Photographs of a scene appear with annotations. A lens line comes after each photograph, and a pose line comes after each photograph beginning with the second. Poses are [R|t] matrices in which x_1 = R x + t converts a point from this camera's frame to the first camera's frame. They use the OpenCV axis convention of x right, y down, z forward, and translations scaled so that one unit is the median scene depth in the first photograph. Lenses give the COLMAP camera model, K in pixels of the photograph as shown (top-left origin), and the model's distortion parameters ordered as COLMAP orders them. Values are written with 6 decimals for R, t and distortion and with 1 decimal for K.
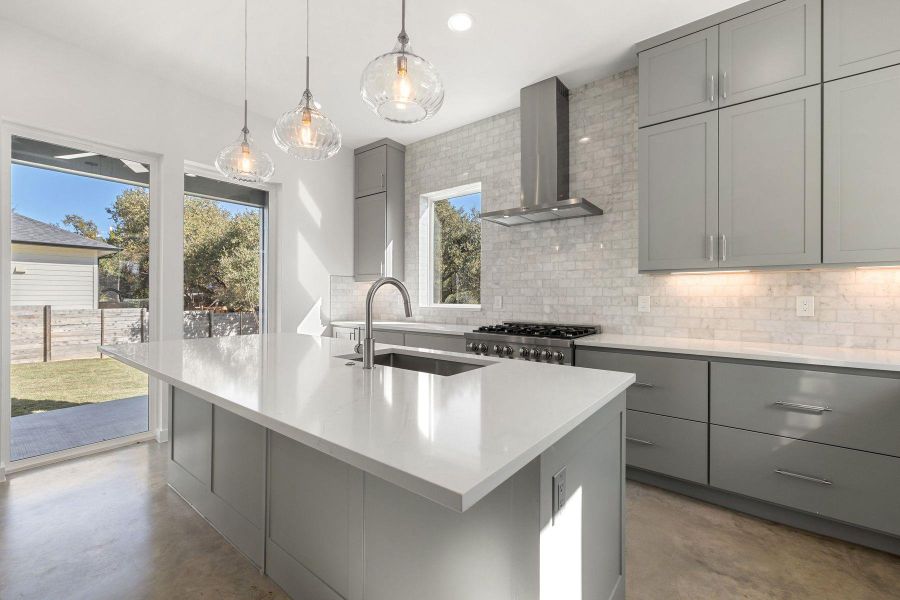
lens RADIAL K [[381.0, 0, 449.3], [0, 381.0, 294.0], [0, 0, 1]] dist [-0.001212, -0.000419]
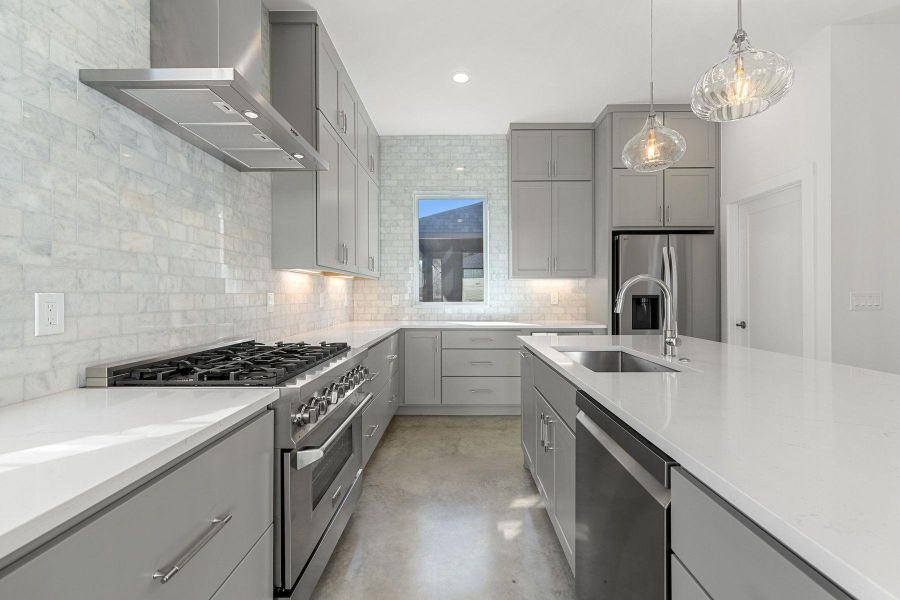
lens RADIAL K [[381.0, 0, 449.3], [0, 381.0, 294.0], [0, 0, 1]] dist [-0.001212, -0.000419]
pose [[-0.609768, -0.000848, 0.792579, -0.315044], [-0.004499, 0.999987, -0.002391, 0.006147], [-0.792567, -0.005024, -0.609764, 0.989518]]
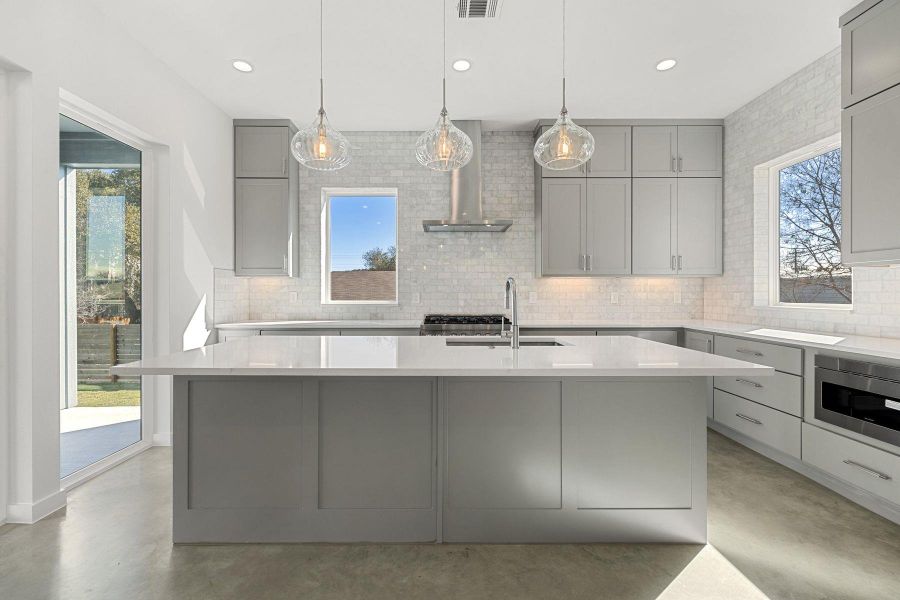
lens RADIAL K [[381.0, 0, 449.3], [0, 381.0, 294.0], [0, 0, 1]] dist [-0.001212, -0.000419]
pose [[0.780524, -0.006149, 0.625096, -0.532367], [0.000025, 0.999952, 0.009805, -0.001452], [-0.625126, -0.007637, 0.780486, 0.057341]]
